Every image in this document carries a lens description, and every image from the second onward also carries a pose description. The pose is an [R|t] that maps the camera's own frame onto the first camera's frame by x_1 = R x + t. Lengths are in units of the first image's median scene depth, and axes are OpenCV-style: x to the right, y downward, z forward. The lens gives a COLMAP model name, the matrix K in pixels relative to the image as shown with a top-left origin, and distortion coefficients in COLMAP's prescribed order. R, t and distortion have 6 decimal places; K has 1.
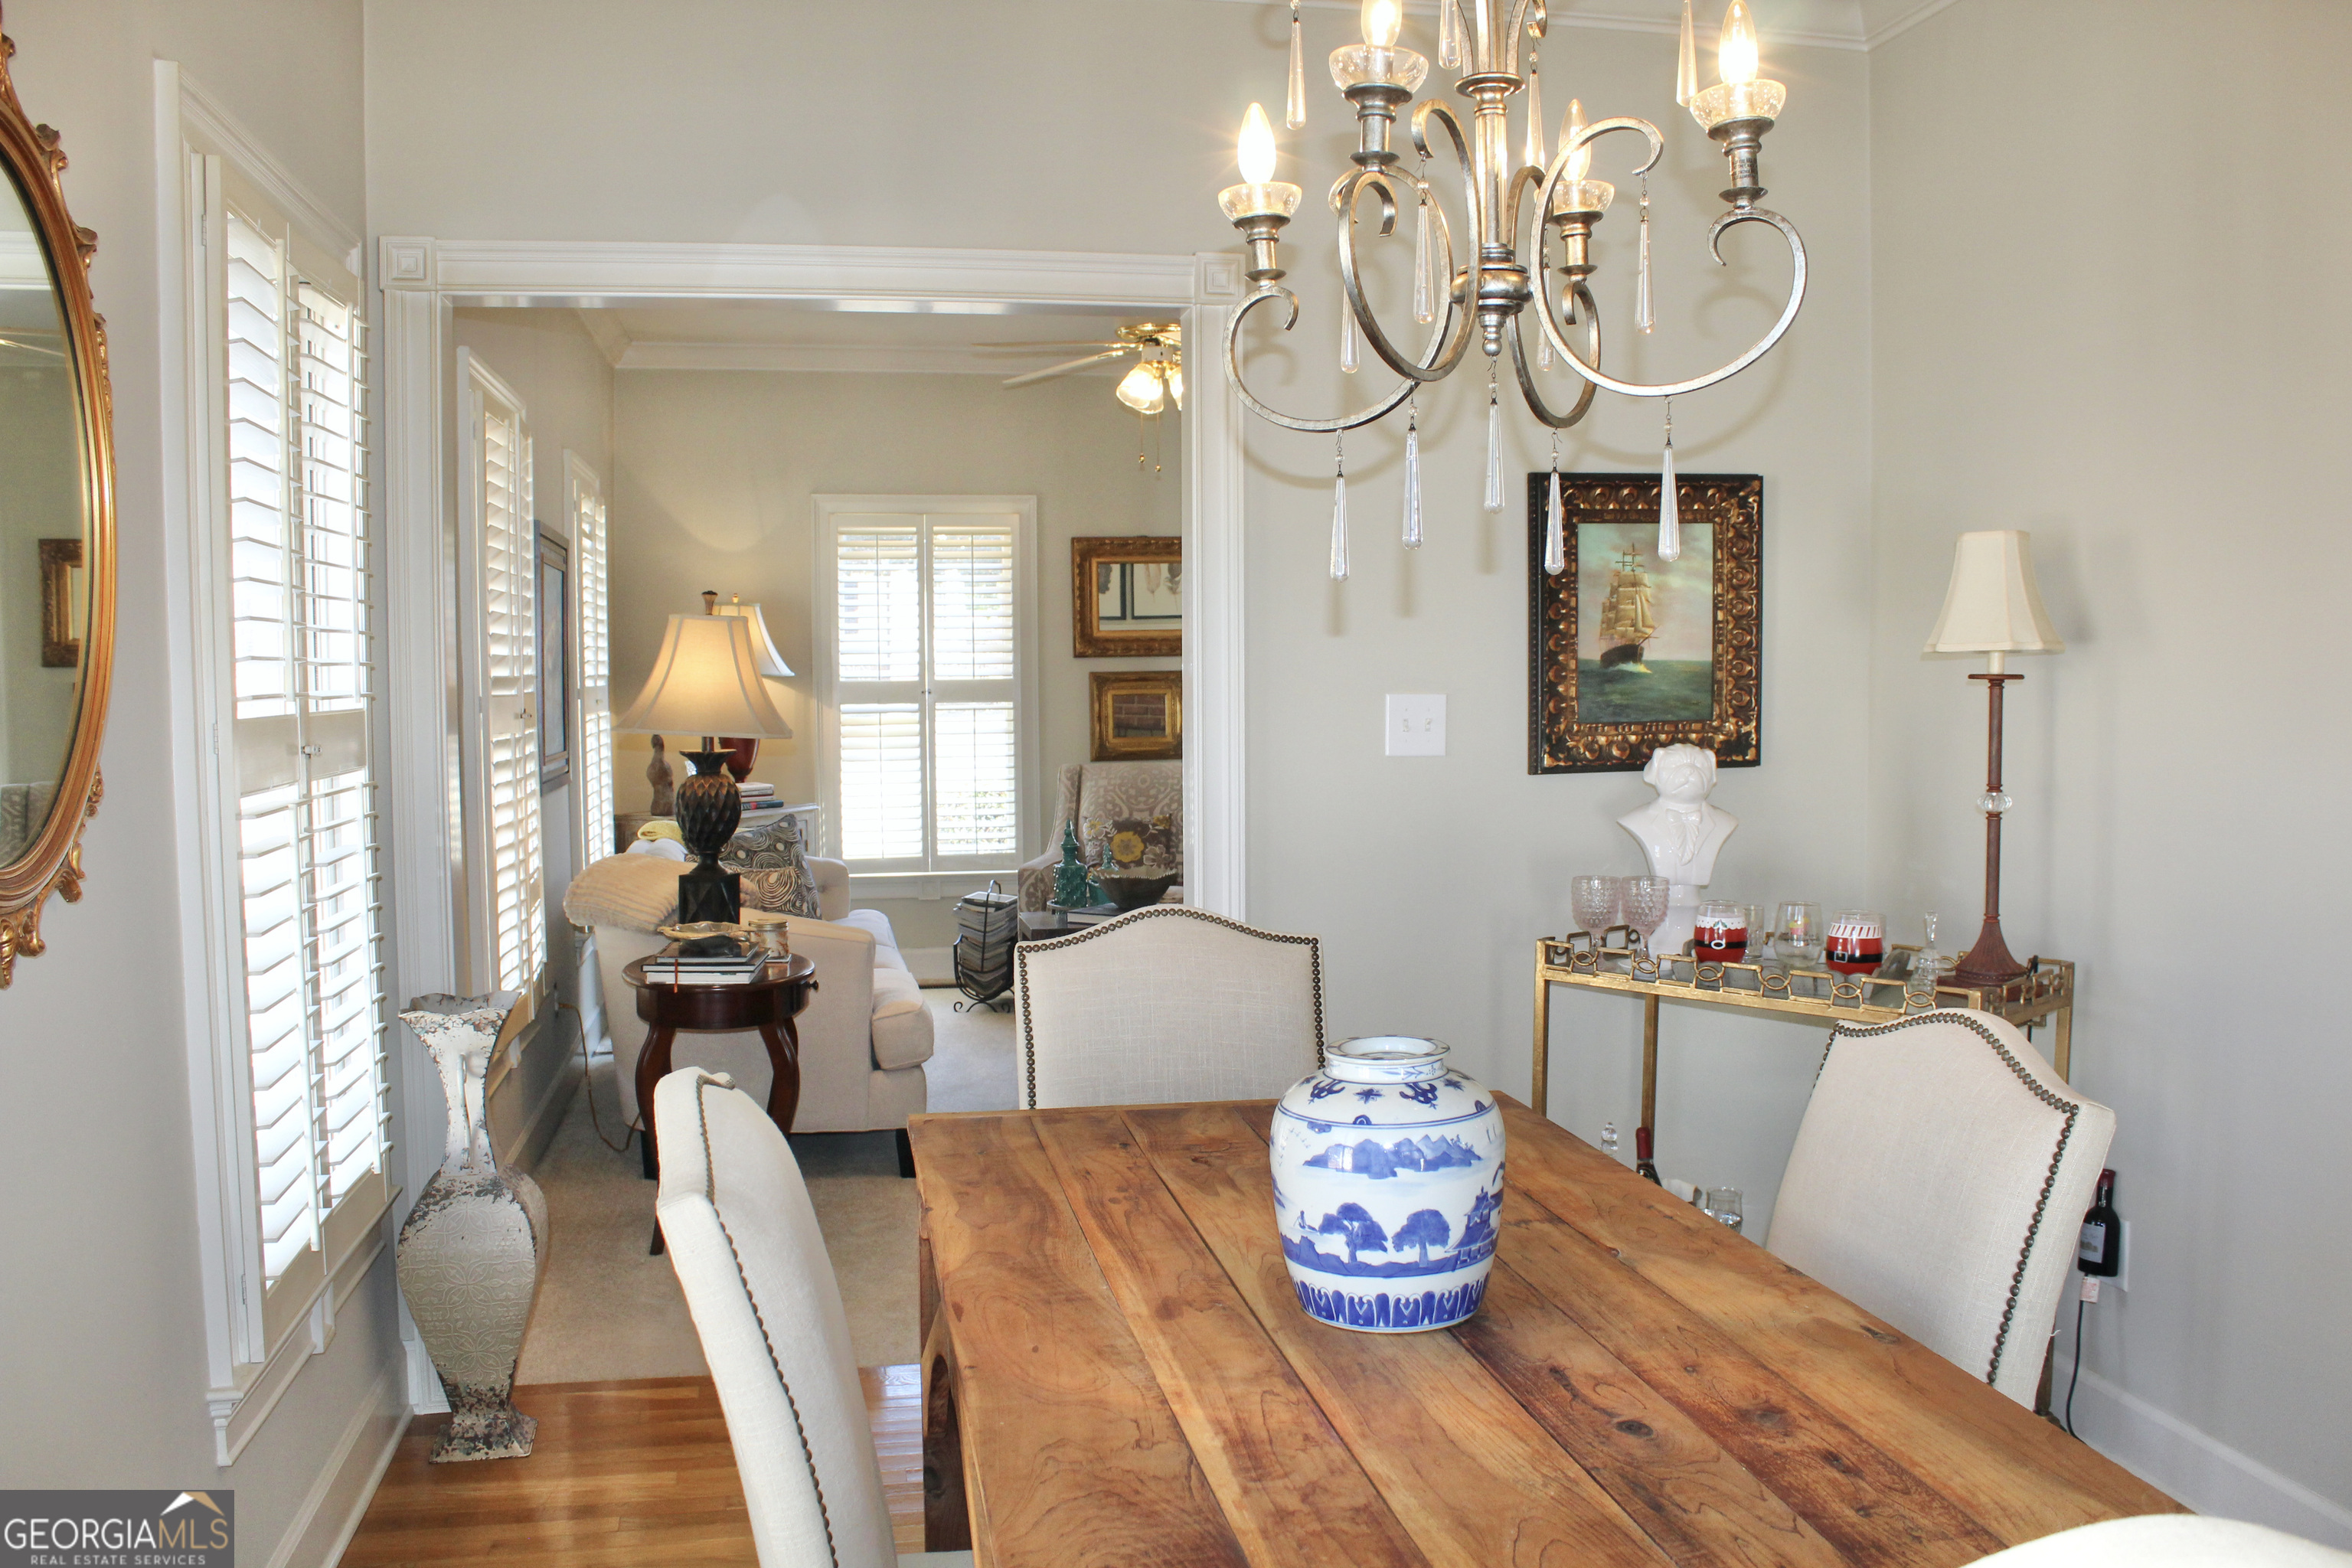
lens RADIAL K [[1979.0, 0, 1176.0], [0, 1979.0, 784.0], [0, 0, 1]] dist [-0.168811, 0.165320]
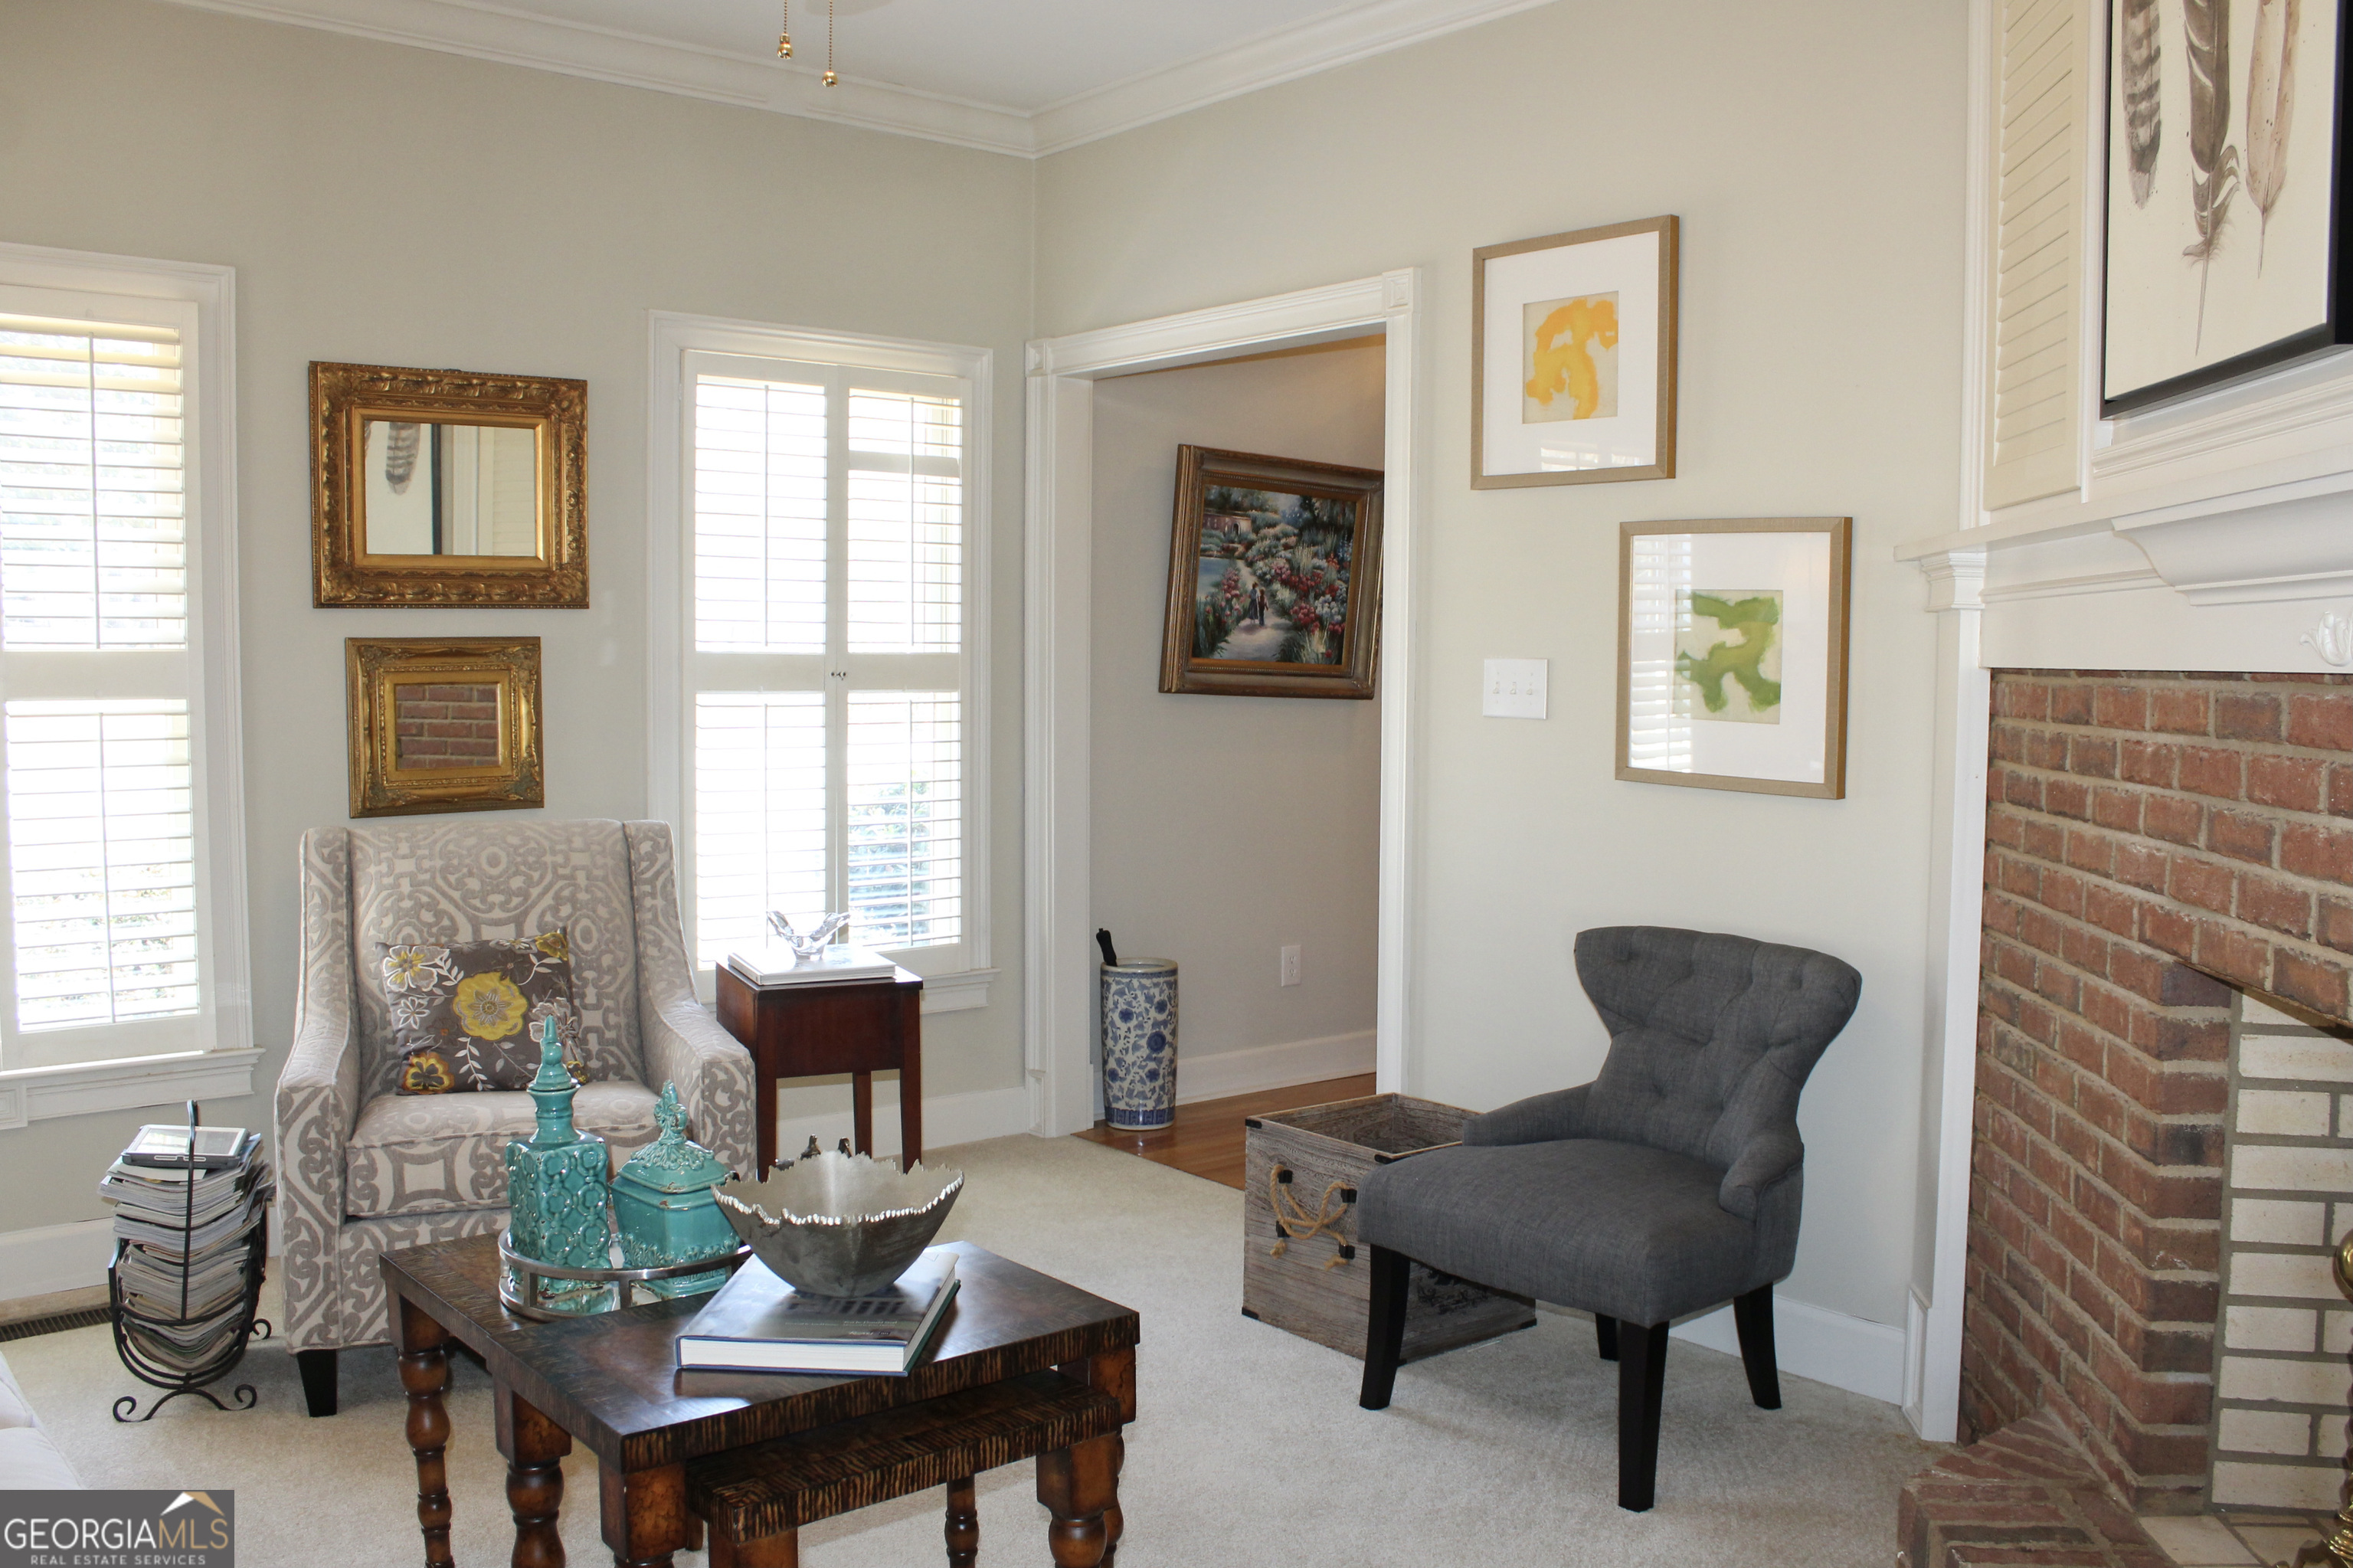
lens RADIAL K [[1979.9, 0, 1176.5], [0, 1979.9, 784.0], [0, 0, 1]] dist [-0.168811, 0.165320]
pose [[0.870068, -0.021401, 0.492468, -0.102886], [0.016399, 0.999761, 0.014473, -0.023982], [-0.492660, -0.004516, 0.870210, 0.484459]]
